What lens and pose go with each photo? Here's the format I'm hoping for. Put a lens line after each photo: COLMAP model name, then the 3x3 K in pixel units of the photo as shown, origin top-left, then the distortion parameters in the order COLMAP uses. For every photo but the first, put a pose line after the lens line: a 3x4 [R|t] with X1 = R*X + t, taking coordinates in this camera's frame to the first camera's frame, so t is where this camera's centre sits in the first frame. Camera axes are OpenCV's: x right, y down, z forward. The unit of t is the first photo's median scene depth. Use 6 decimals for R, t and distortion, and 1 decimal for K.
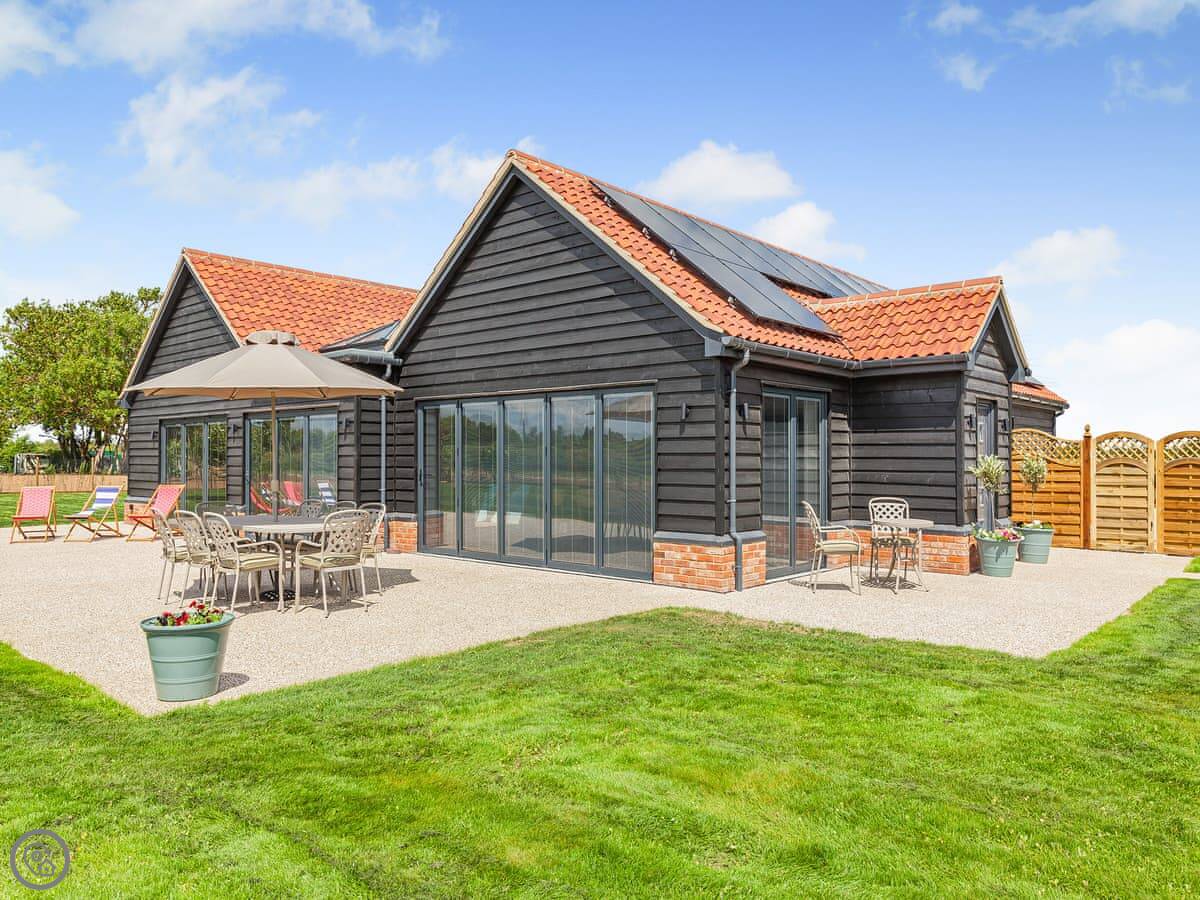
lens RADIAL K [[850.0, 0, 599.5], [0, 850.0, 450.3], [0, 0, 1]] dist [-0.004832, 0.006971]
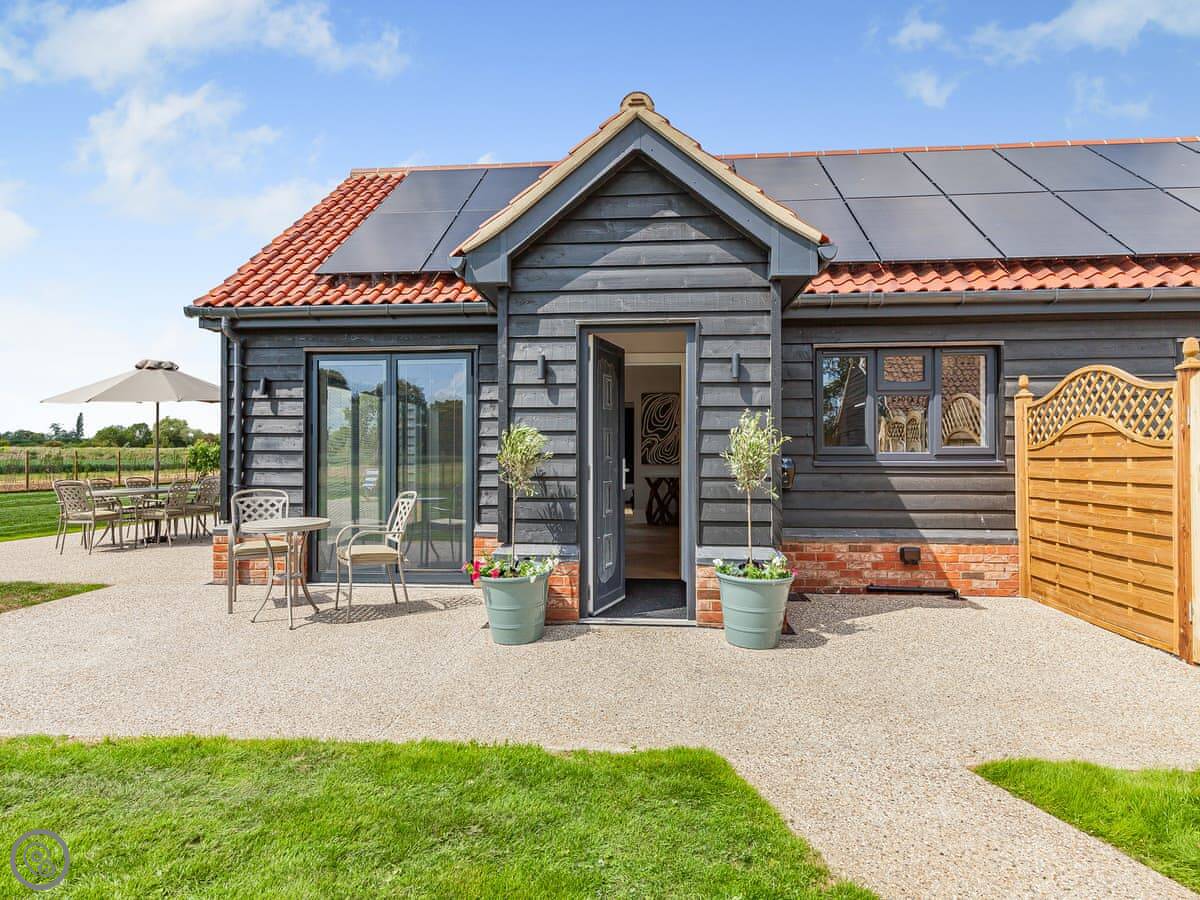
lens RADIAL K [[663.2, 0, 601.3], [0, 663.2, 446.5], [0, 0, 1]] dist [0.005598, 0.001574]
pose [[0.602172, -0.012827, -0.798263, 0.809731], [0.009946, 0.999914, -0.008565, 0.023256], [0.798305, -0.002782, 0.602248, 0.744530]]
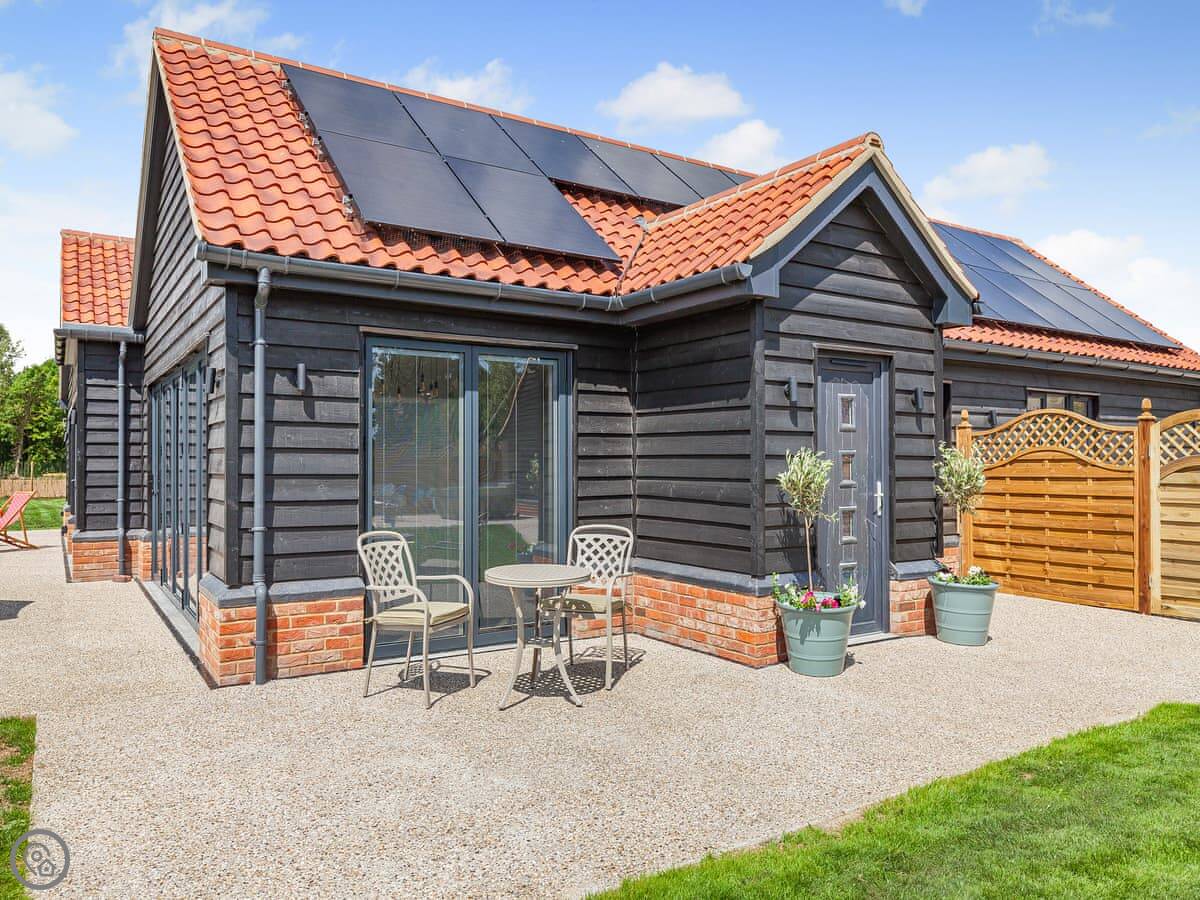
lens RADIAL K [[850.0, 0, 601.6], [0, 850.0, 452.7], [0, 0, 1]] dist [-0.004832, 0.006971]
pose [[0.963166, -0.004692, -0.268868, 0.459204], [0.004061, 0.999988, -0.002902, 0.007991], [0.268878, 0.001703, 0.963173, 0.418899]]
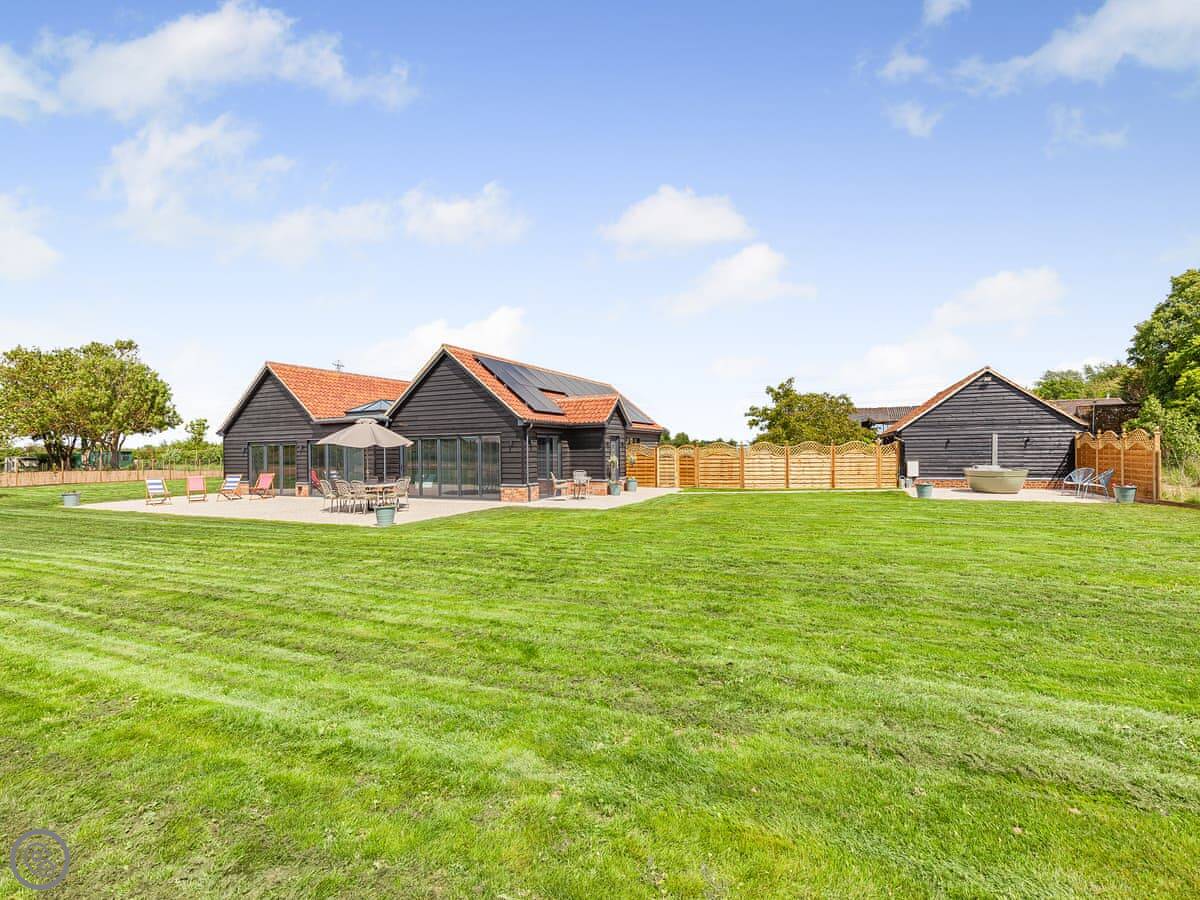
lens RADIAL K [[545.6, 0, 603.7], [0, 545.6, 442.1], [0, 0, 1]] dist [0.004099, 0.001011]
pose [[0.957812, -0.011232, 0.287176, -0.119117], [0.012503, 0.999918, -0.002592, -0.034819], [-0.287123, 0.006073, 0.957874, -0.798248]]
